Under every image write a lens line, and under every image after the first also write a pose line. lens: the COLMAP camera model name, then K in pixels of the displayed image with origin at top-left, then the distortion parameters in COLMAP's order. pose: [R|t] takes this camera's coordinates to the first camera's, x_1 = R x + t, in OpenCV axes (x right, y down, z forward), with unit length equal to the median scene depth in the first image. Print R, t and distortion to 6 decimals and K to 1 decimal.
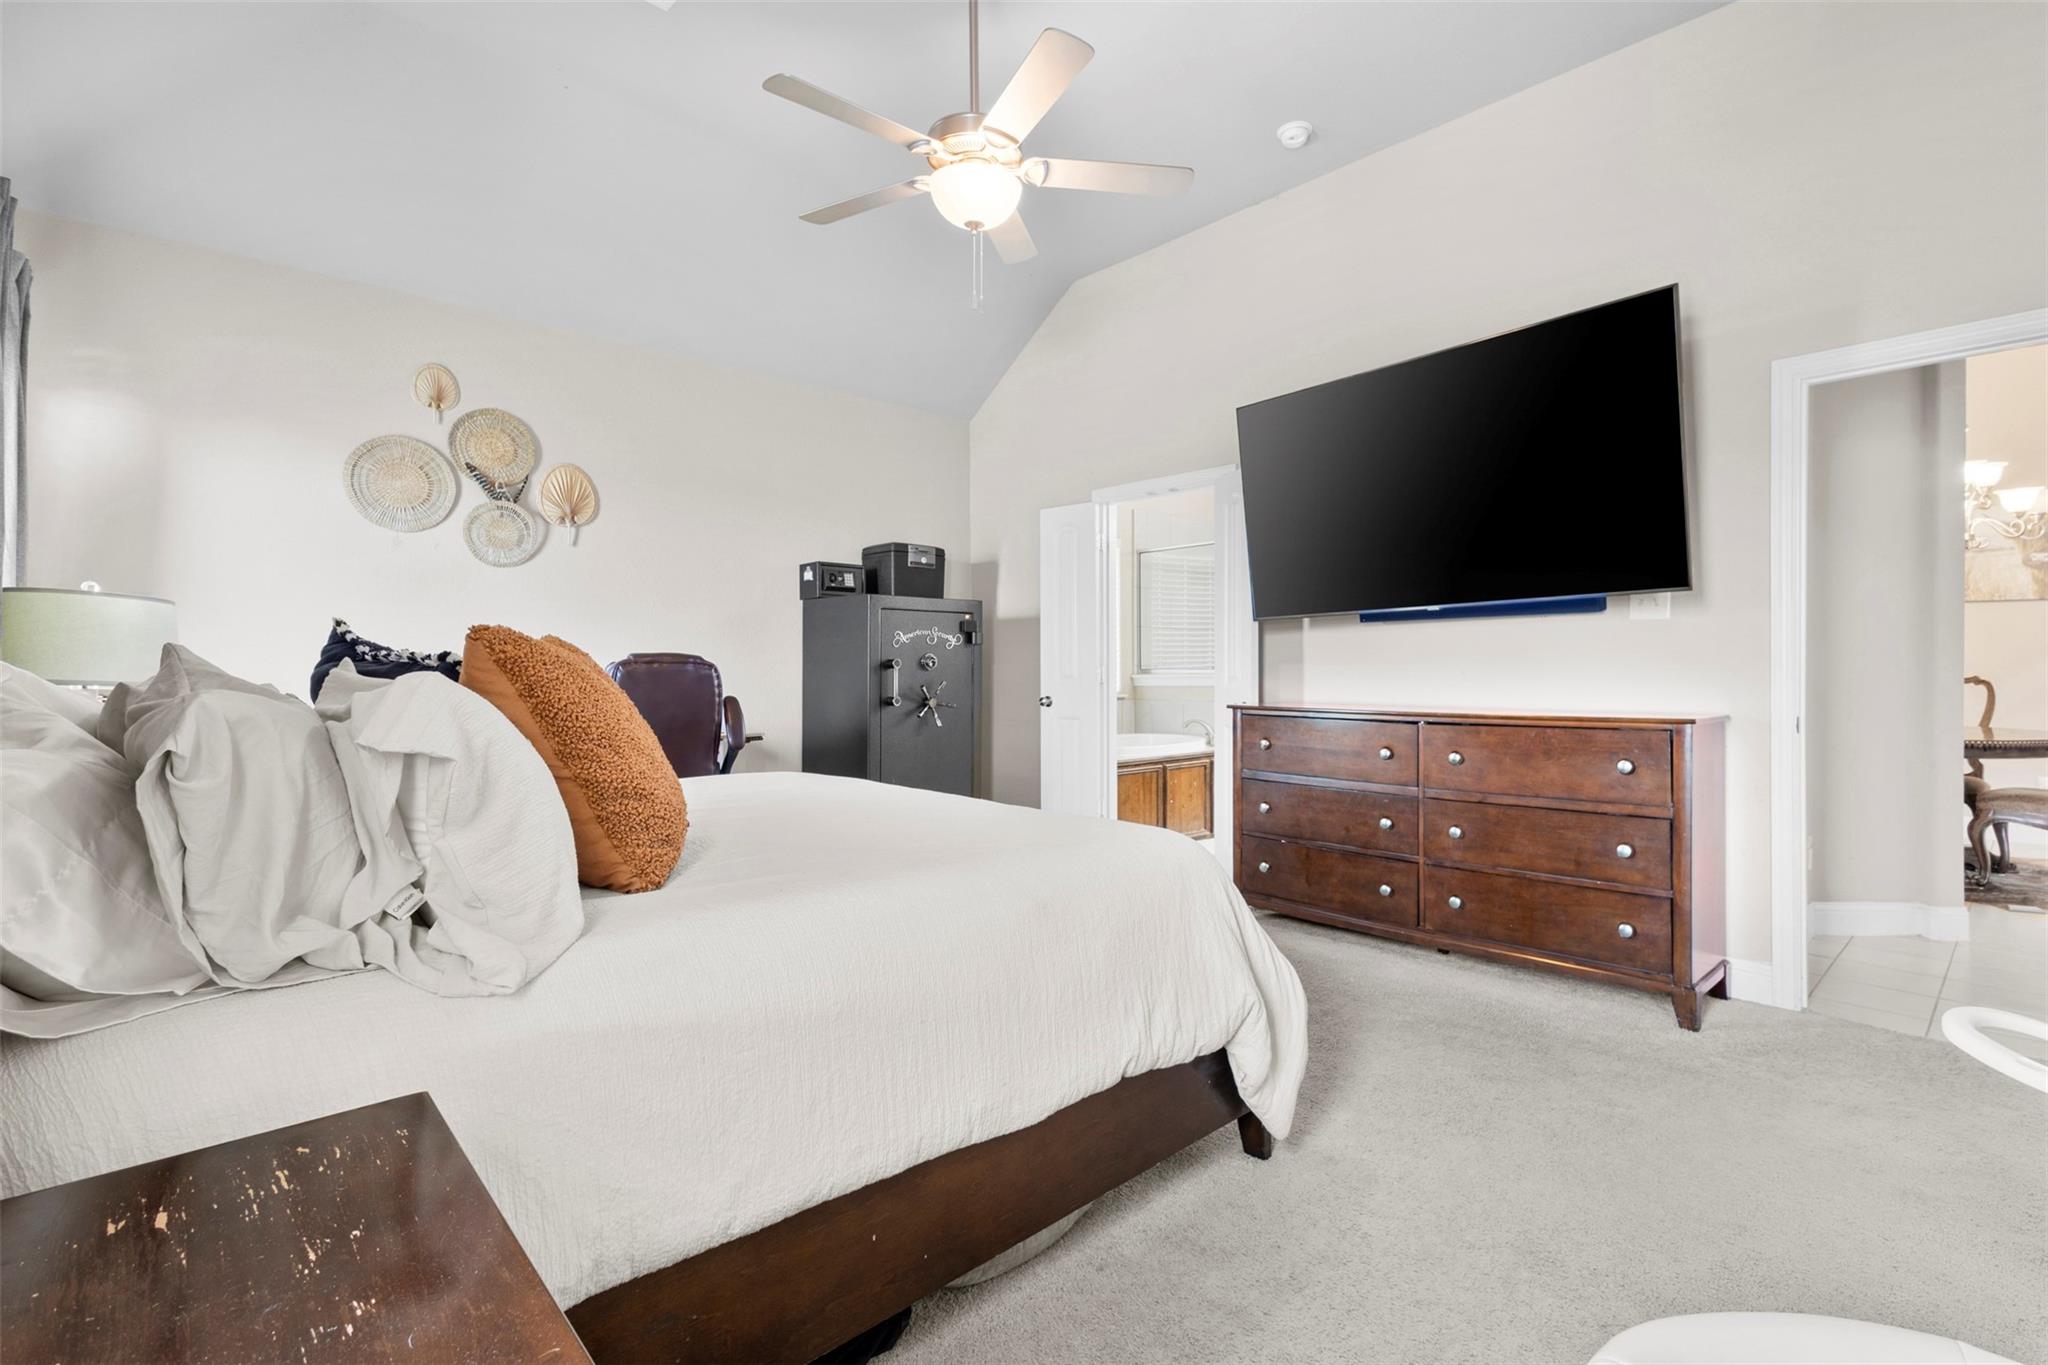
lens RADIAL K [[956.7, 0, 1019.3], [0, 956.7, 673.3], [0, 0, 1]] dist [0.005569, -0.000998]
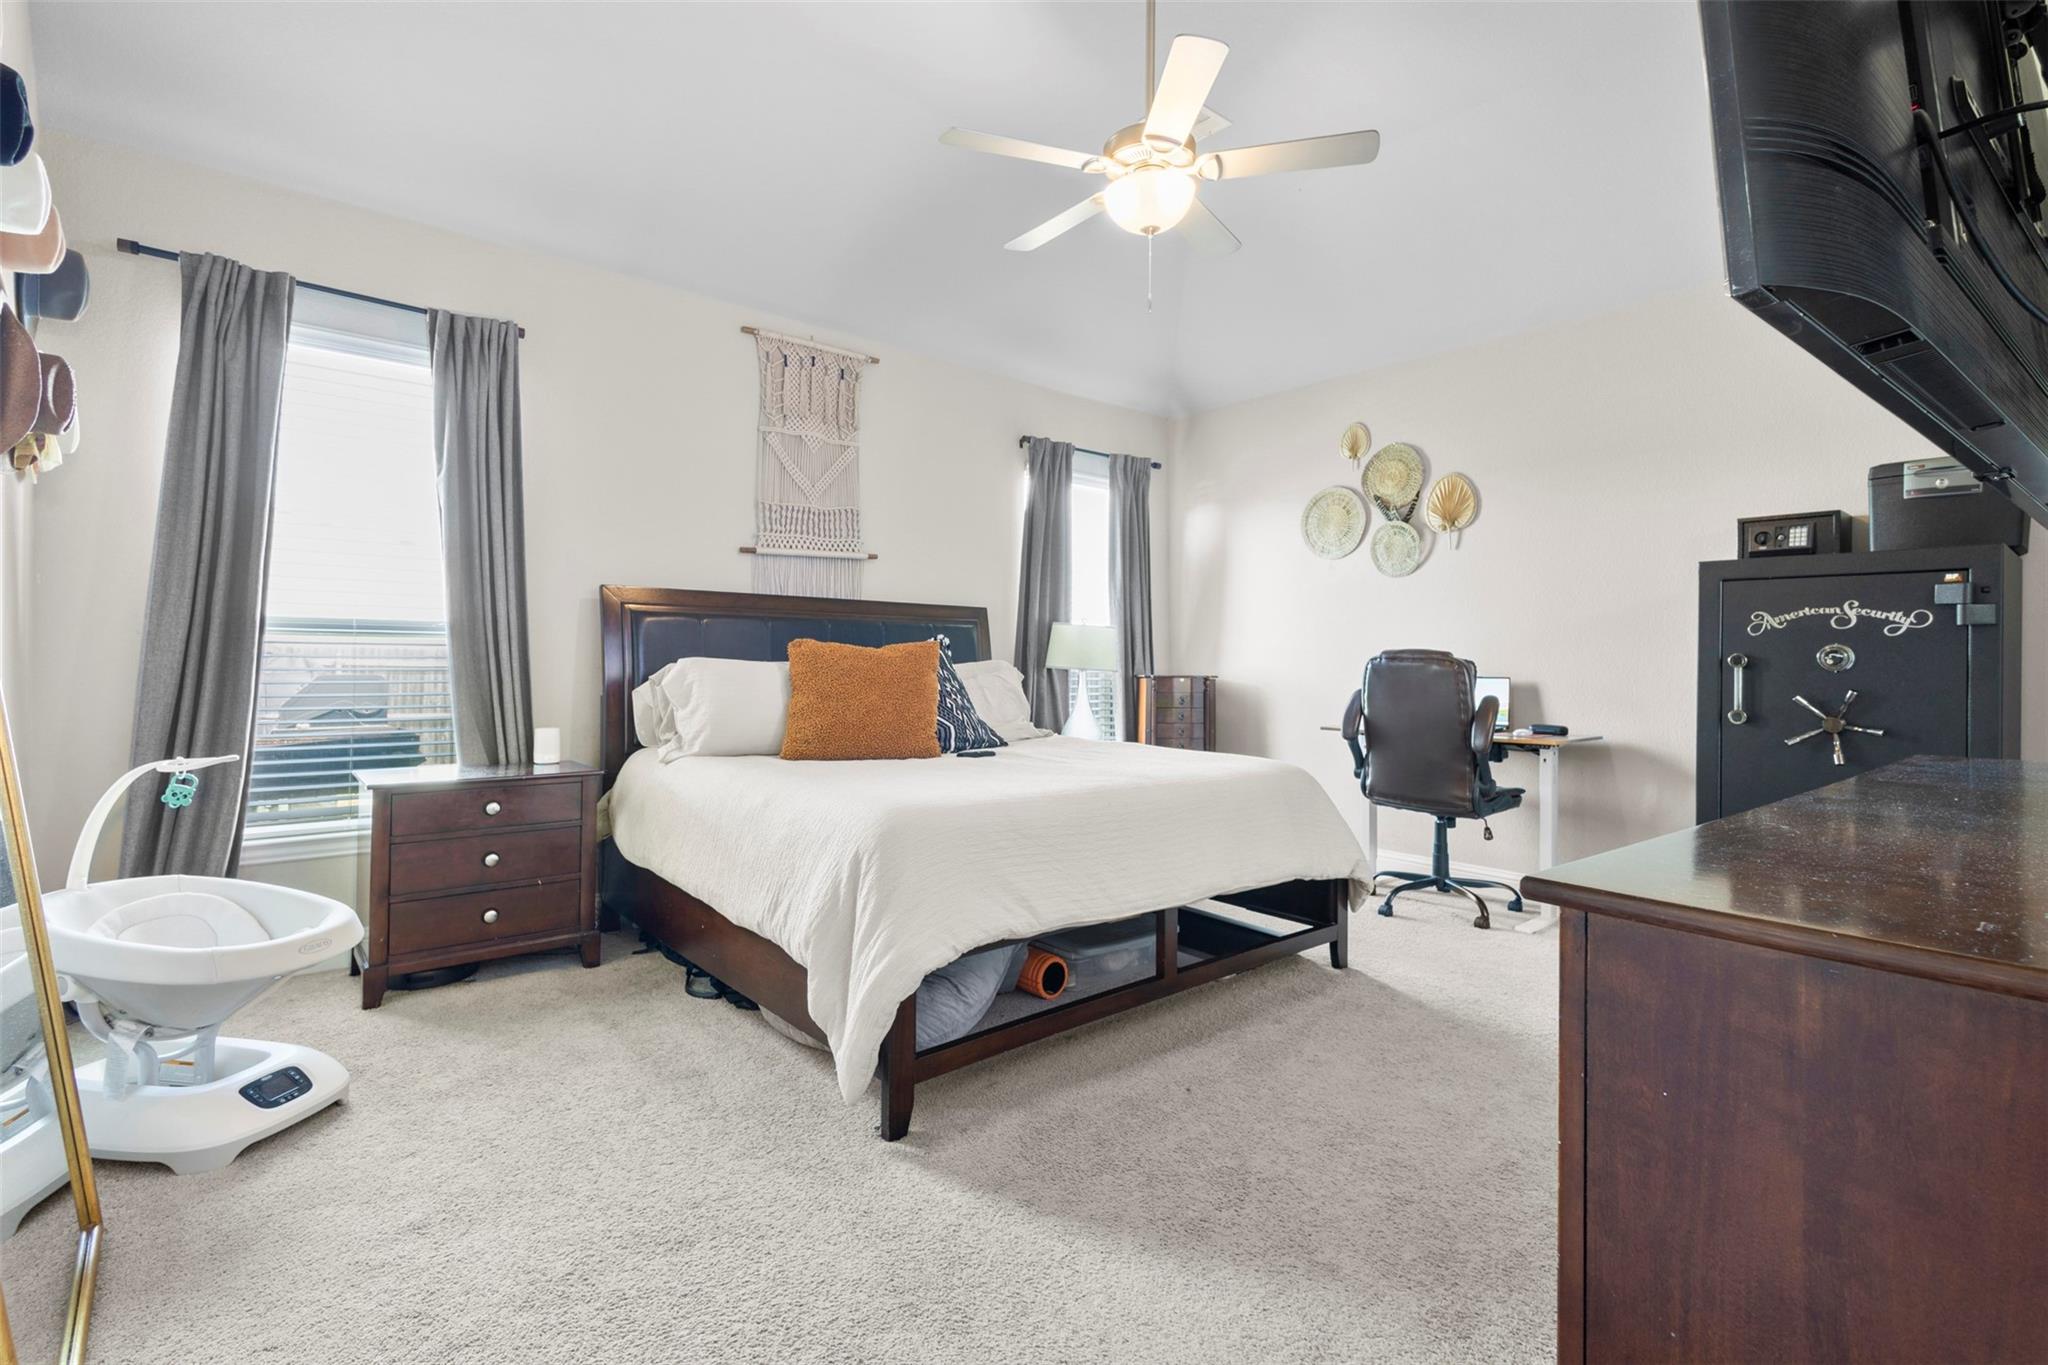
lens RADIAL K [[956.7, 0, 1018.5], [0, 956.7, 668.2], [0, 0, 1]] dist [0.005569, -0.000998]
pose [[-0.065818, 0.008417, -0.997796, 0.653478], [-0.017339, 0.999804, 0.009578, -0.003375], [0.997681, 0.017931, -0.065659, 0.619055]]
